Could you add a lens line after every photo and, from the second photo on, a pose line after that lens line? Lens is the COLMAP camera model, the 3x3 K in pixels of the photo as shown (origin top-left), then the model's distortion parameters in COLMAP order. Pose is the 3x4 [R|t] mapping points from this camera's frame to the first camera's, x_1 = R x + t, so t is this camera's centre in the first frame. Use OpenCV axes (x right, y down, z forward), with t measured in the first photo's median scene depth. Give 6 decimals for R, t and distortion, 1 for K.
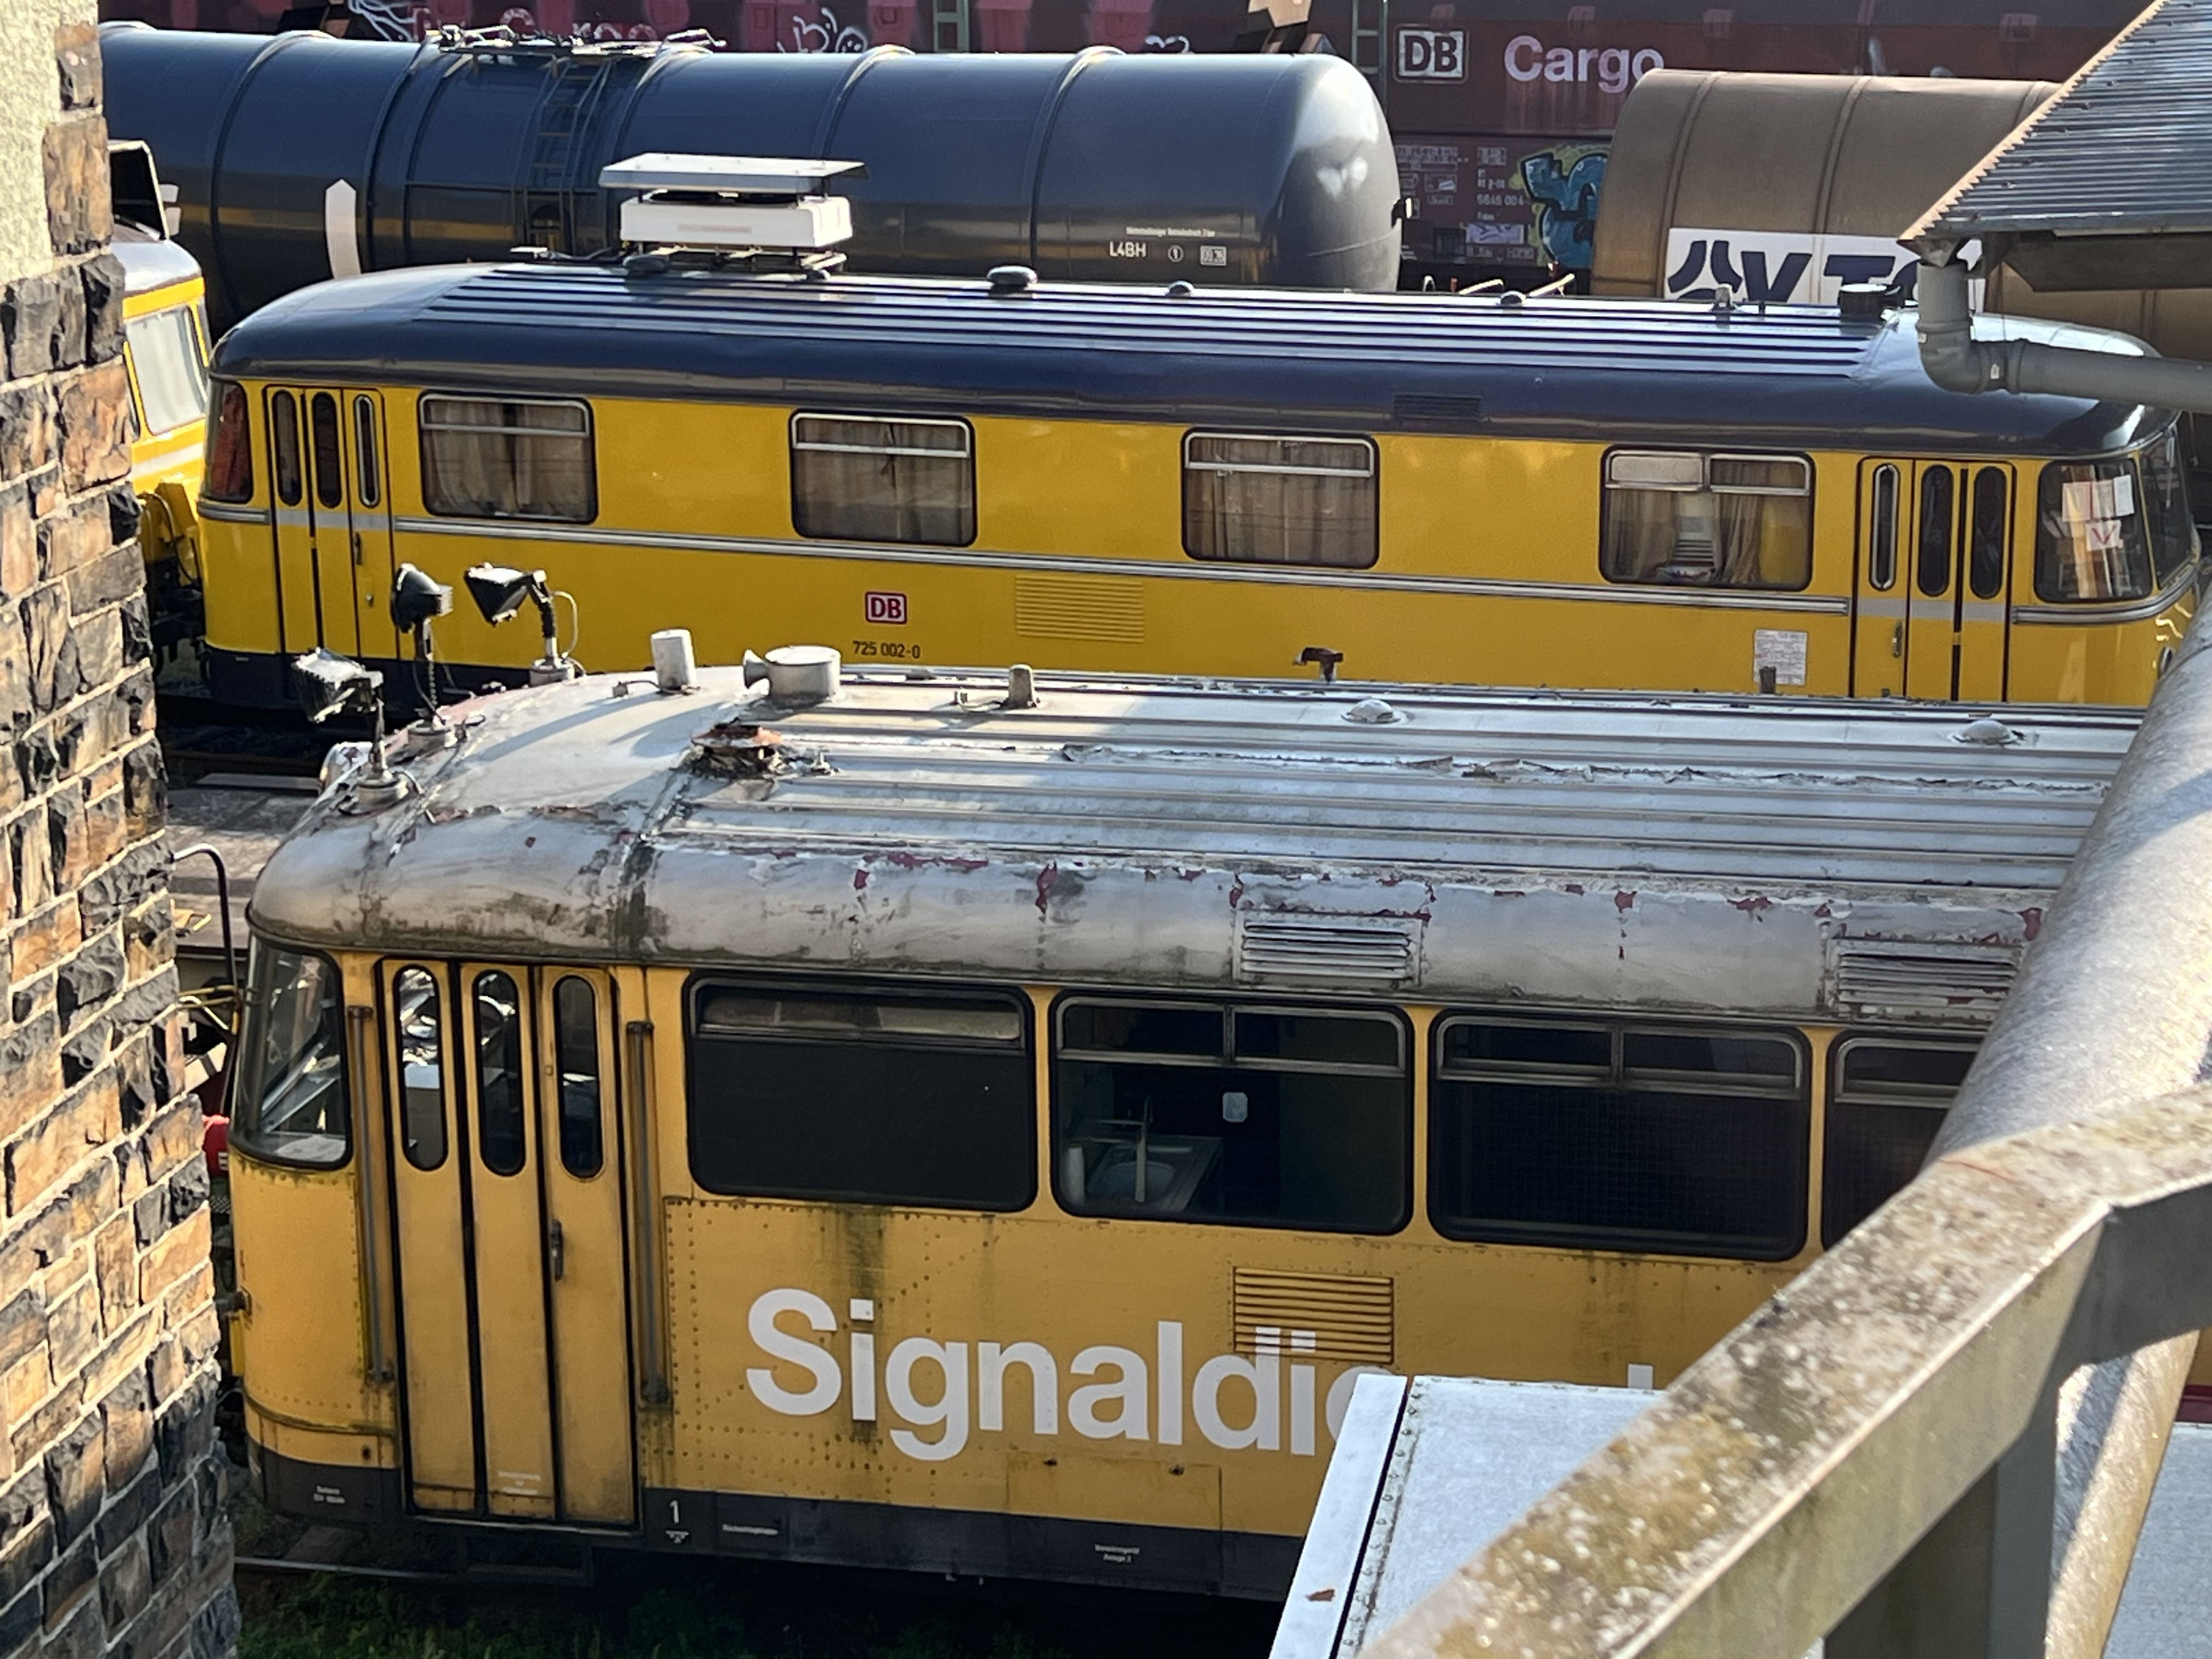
lens RADIAL K [[4056.9, 0, 1113.5], [0, 4056.9, 846.3], [0, 0, 1]] dist [0.246186, 0.000000]
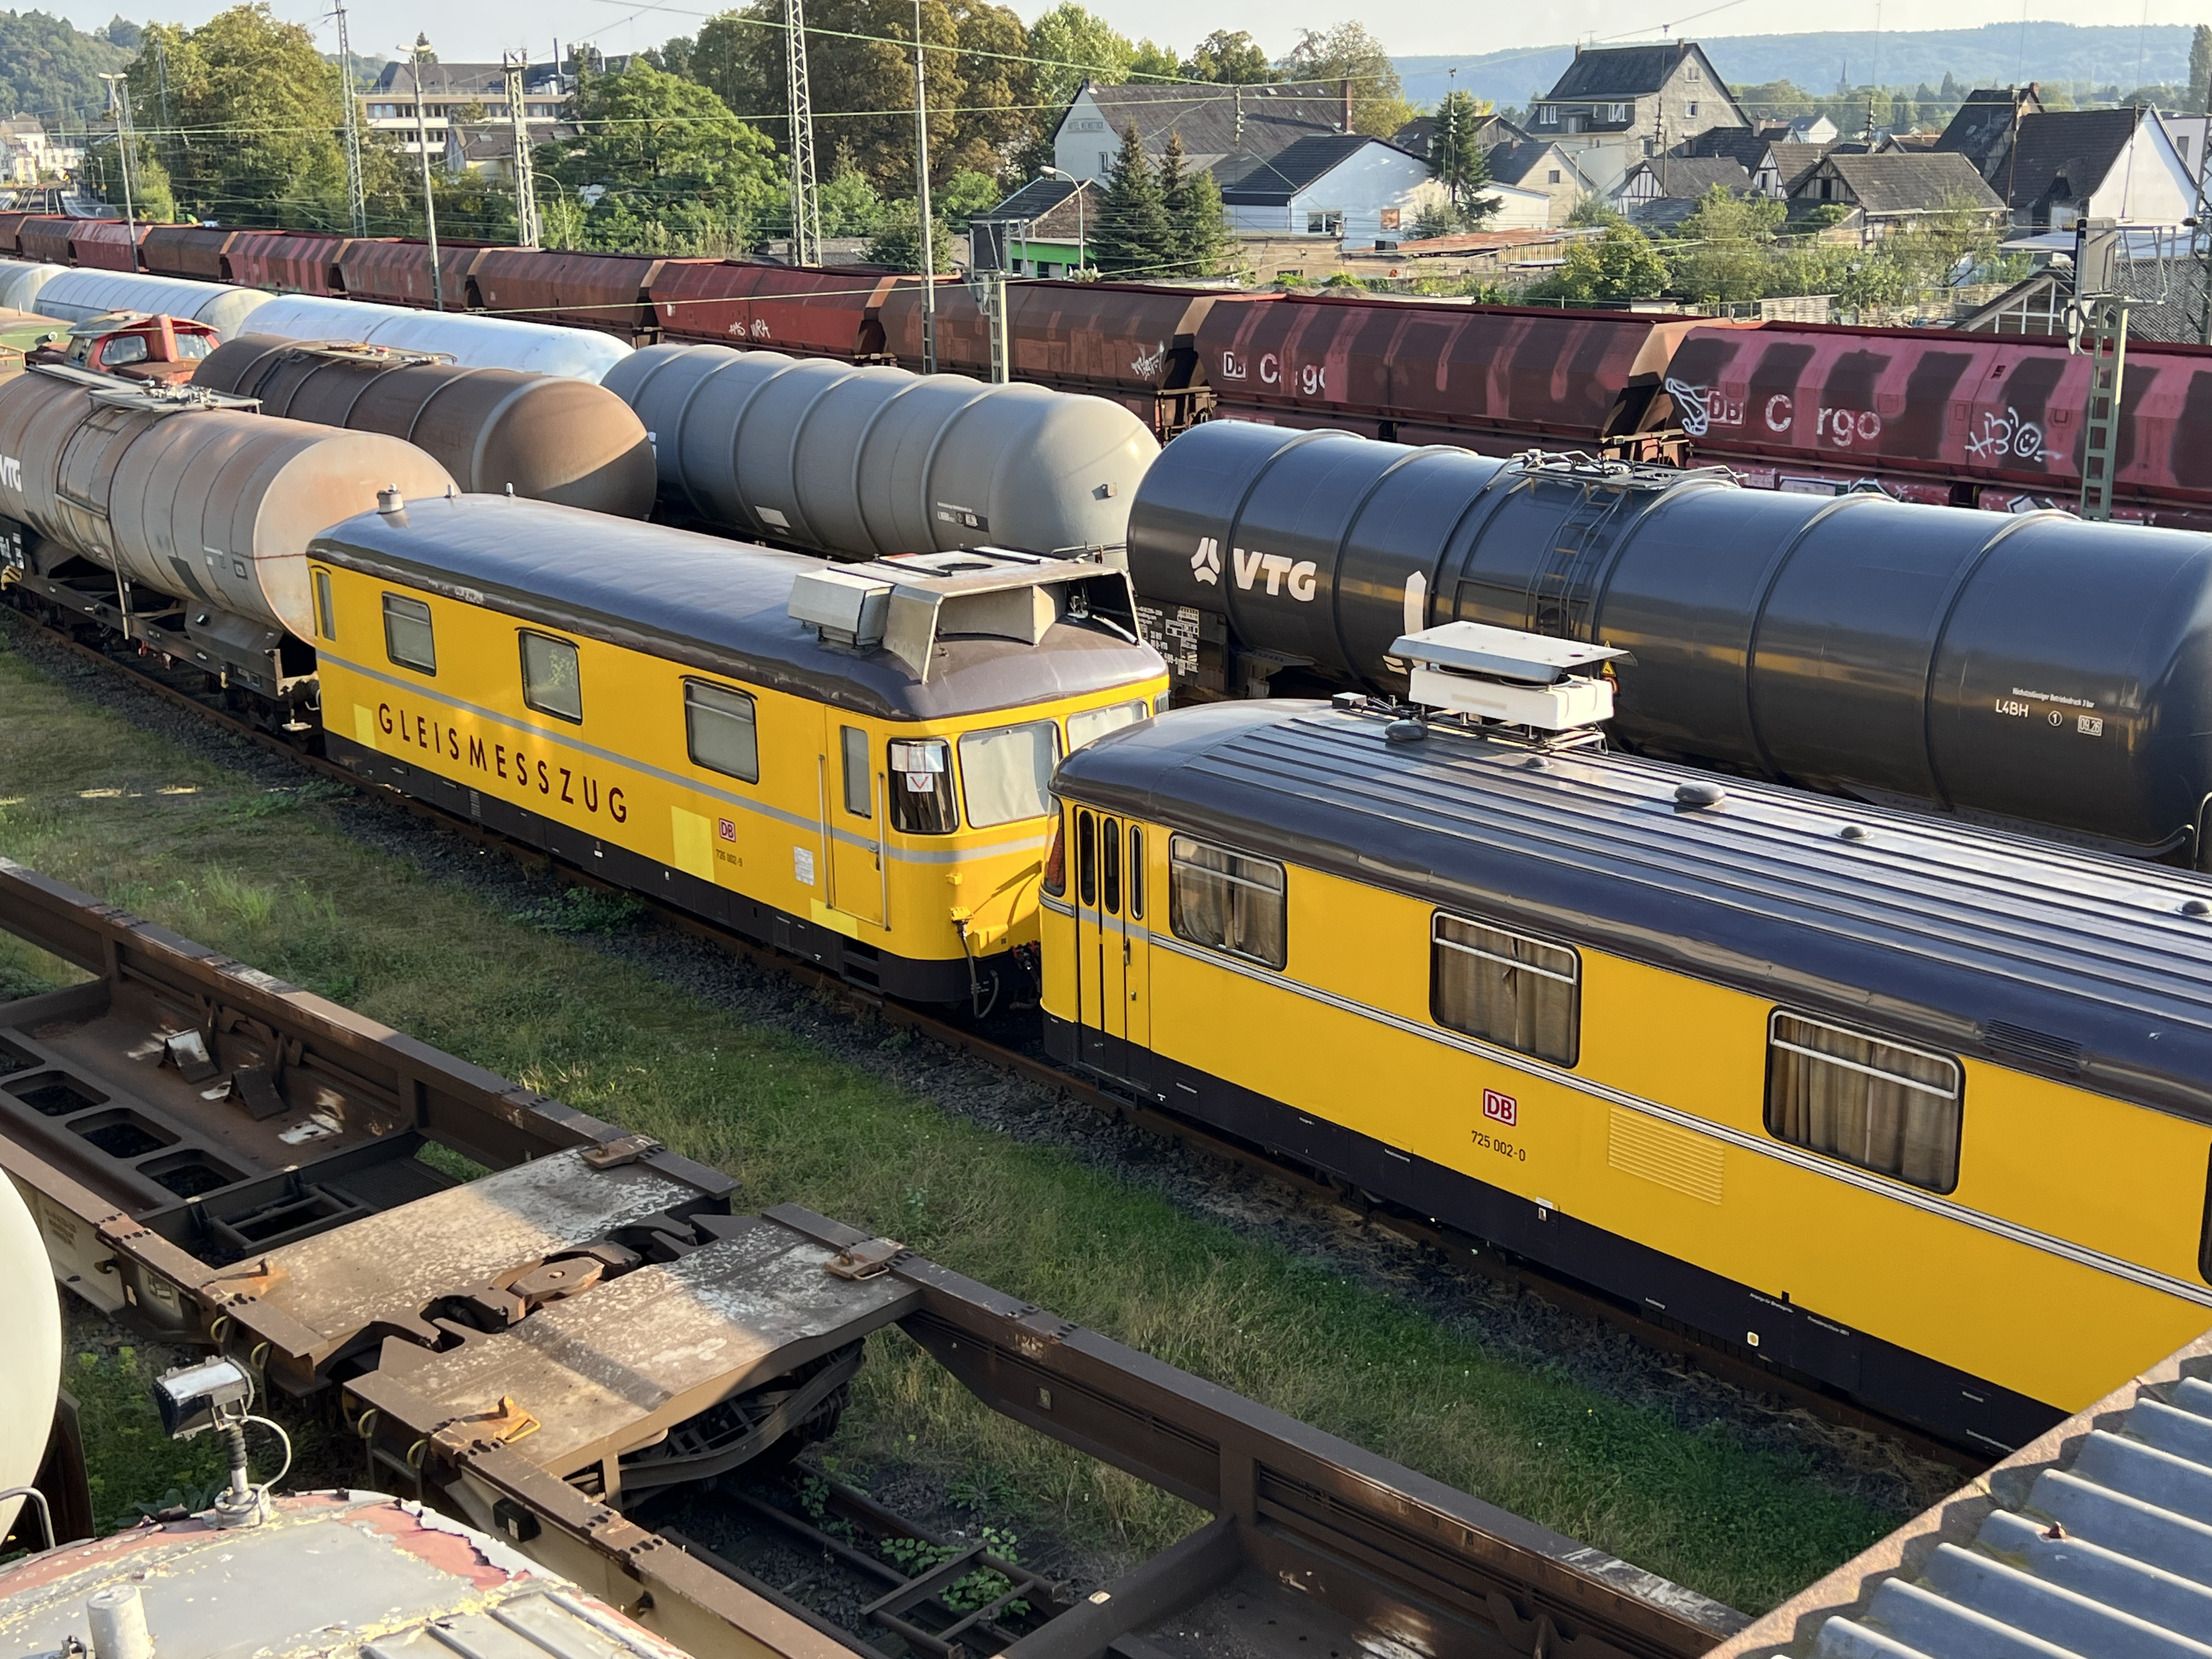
lens RADIAL K [[2465.7, 0, 1105.2], [0, 2465.7, 834.0], [0, 0, 1]] dist [0.006352, 0.000000]
pose [[0.858476, 0.136377, -0.494389, 0.266468], [-0.130263, 0.990365, 0.046998, -0.244492], [0.496035, 0.024054, 0.867969, 0.698263]]
